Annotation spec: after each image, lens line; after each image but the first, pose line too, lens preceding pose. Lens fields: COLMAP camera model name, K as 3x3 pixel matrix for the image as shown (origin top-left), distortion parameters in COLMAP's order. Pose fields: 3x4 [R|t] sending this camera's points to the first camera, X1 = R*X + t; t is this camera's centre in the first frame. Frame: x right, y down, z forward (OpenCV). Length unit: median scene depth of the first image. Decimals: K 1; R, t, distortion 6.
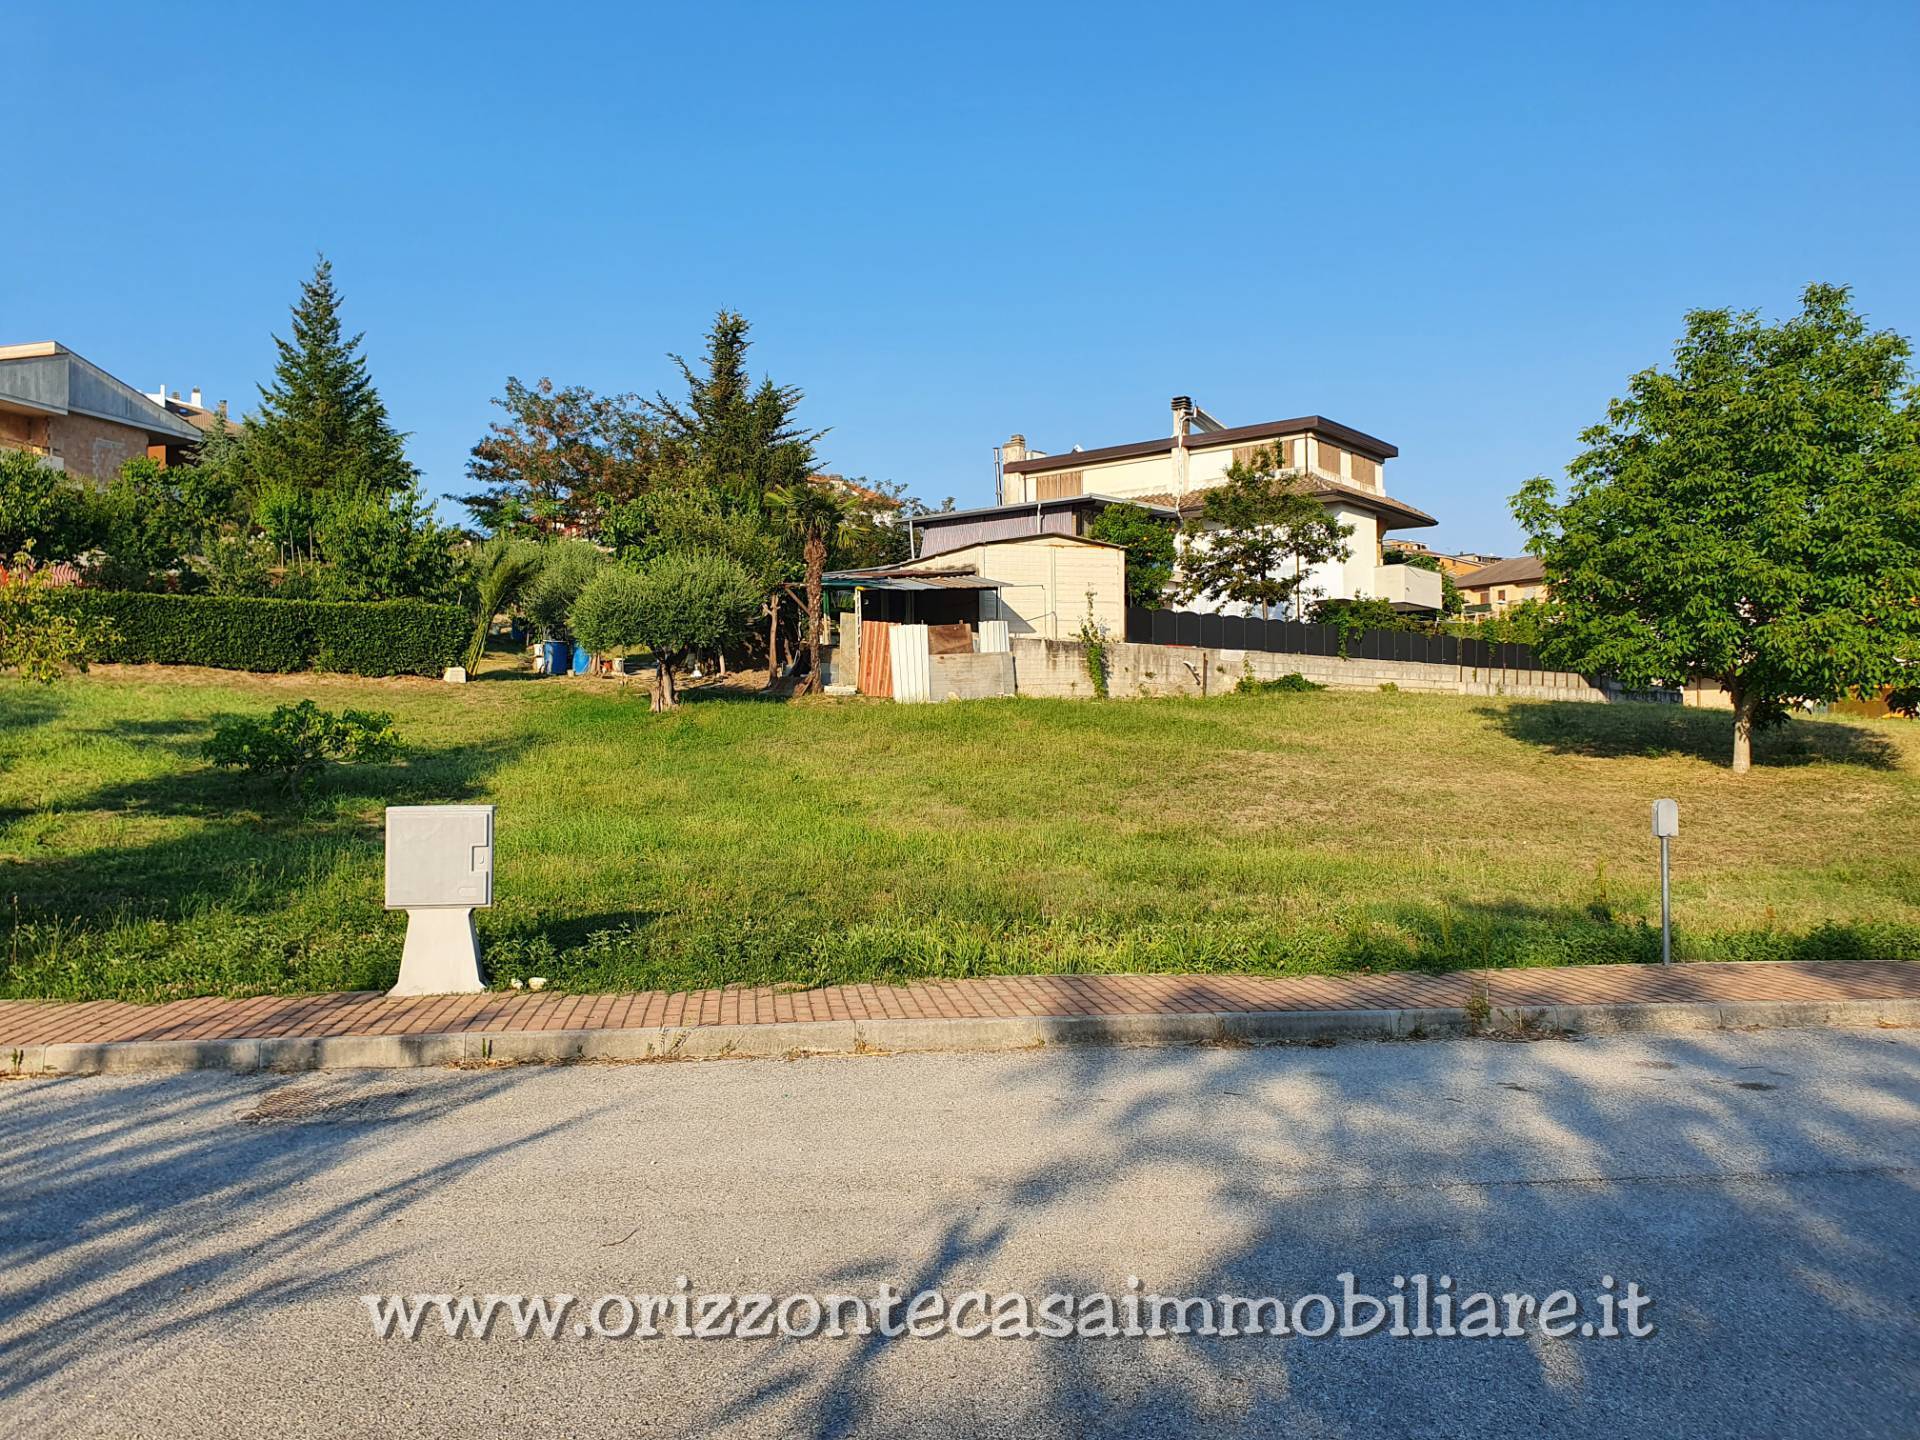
lens RADIAL K [[1493.6, 0, 943.9], [0, 1493.6, 715.4], [0, 0, 1]] dist [0.080563, -0.118359]
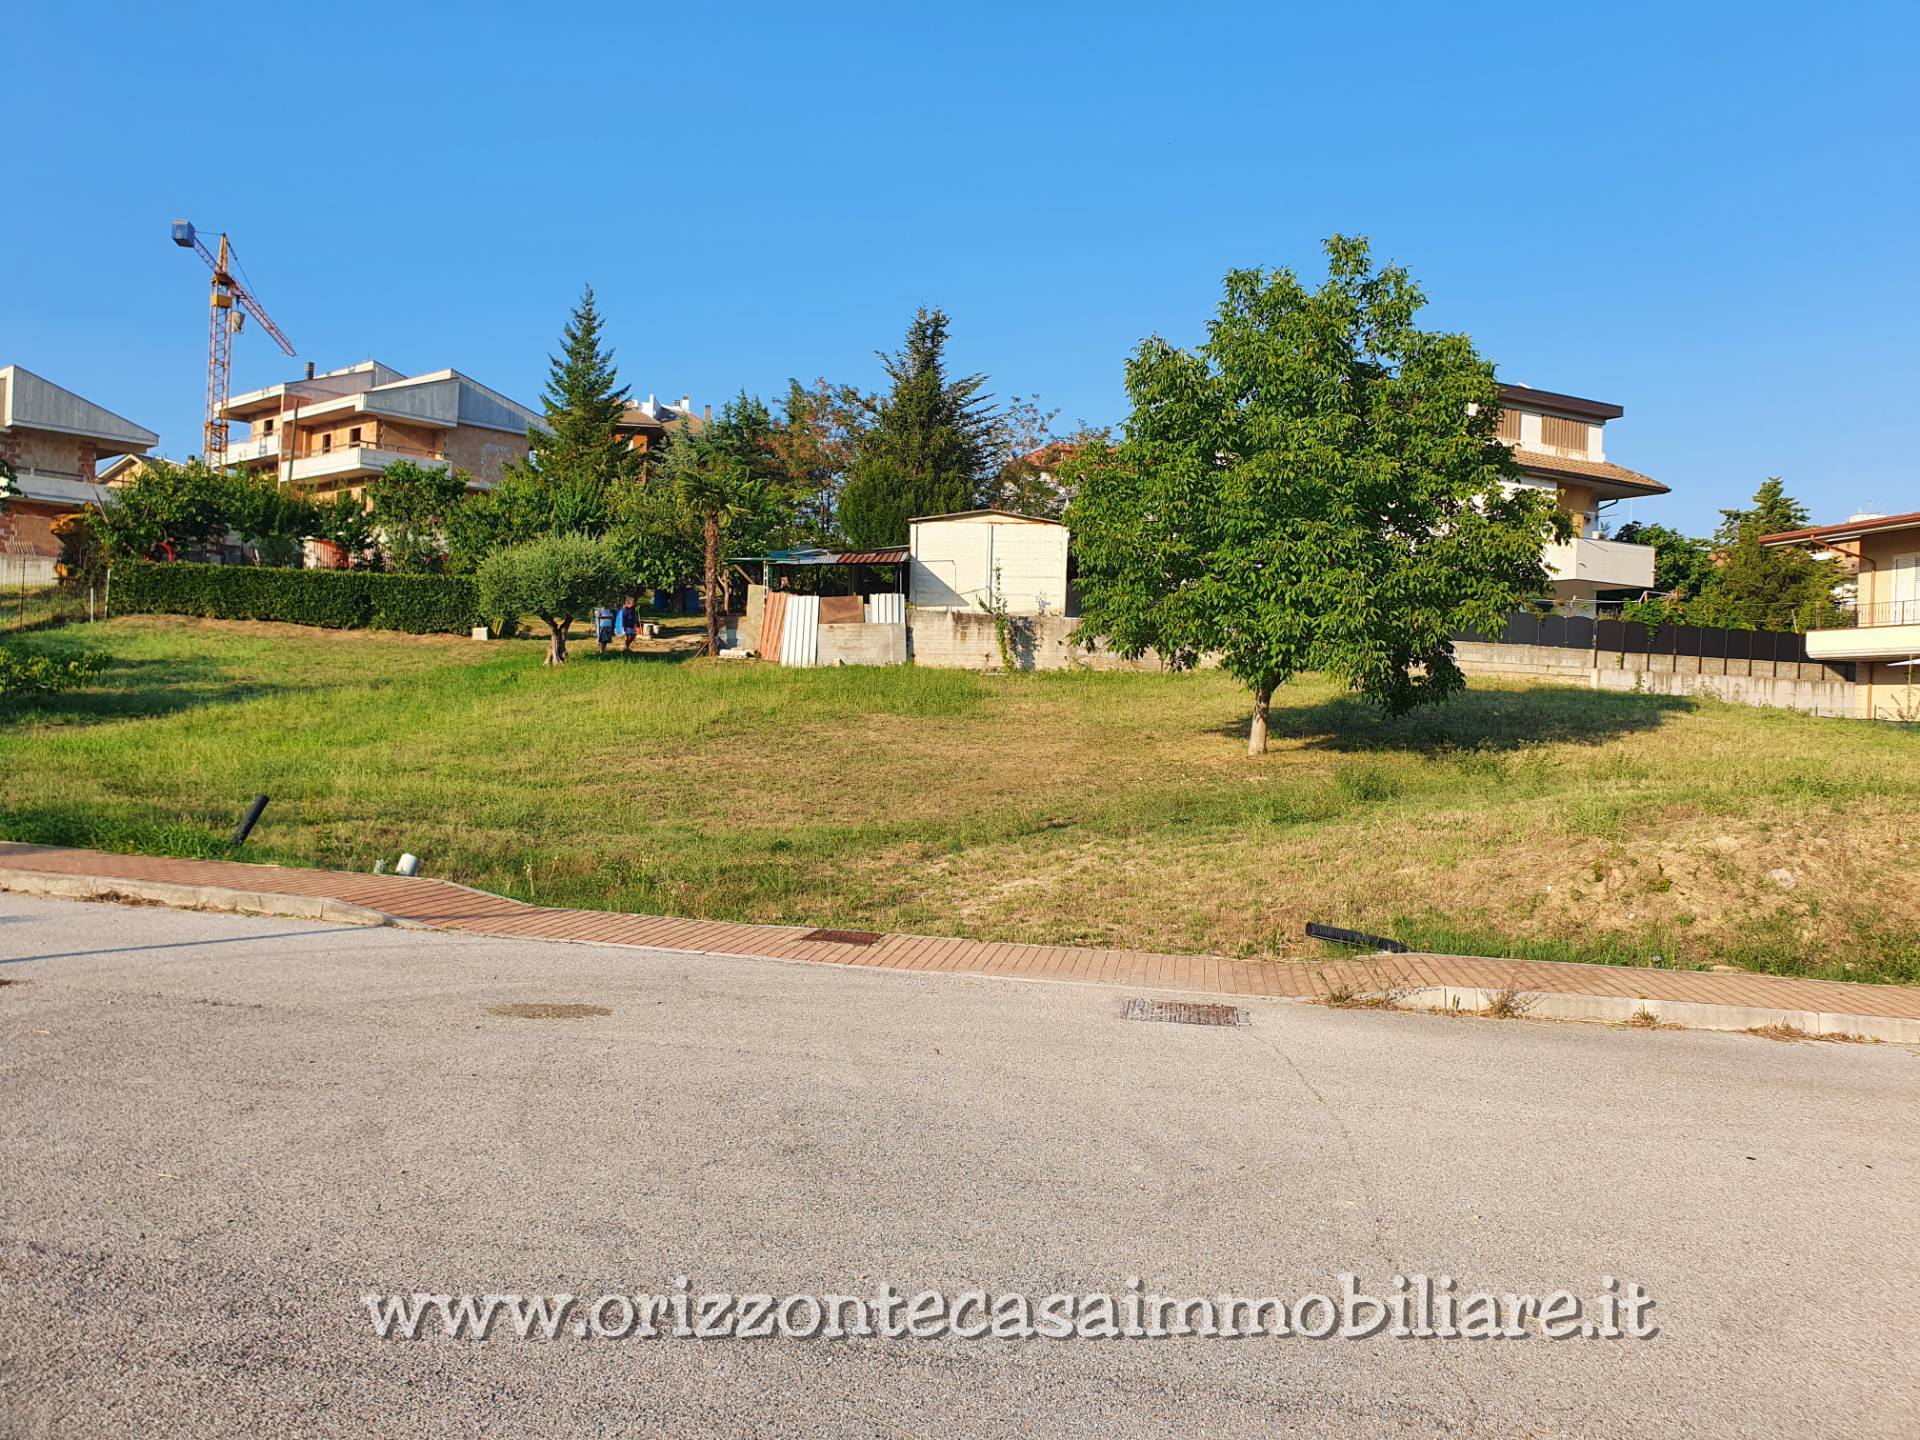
lens RADIAL K [[1493.6, 0, 971.0], [0, 1493.6, 712.9], [0, 0, 1]] dist [0.080563, -0.118359]
pose [[0.914968, 0.040340, -0.401506, 0.479212], [-0.034826, 0.999172, 0.021027, -0.001948], [0.402022, -0.005256, 0.915615, 0.033589]]
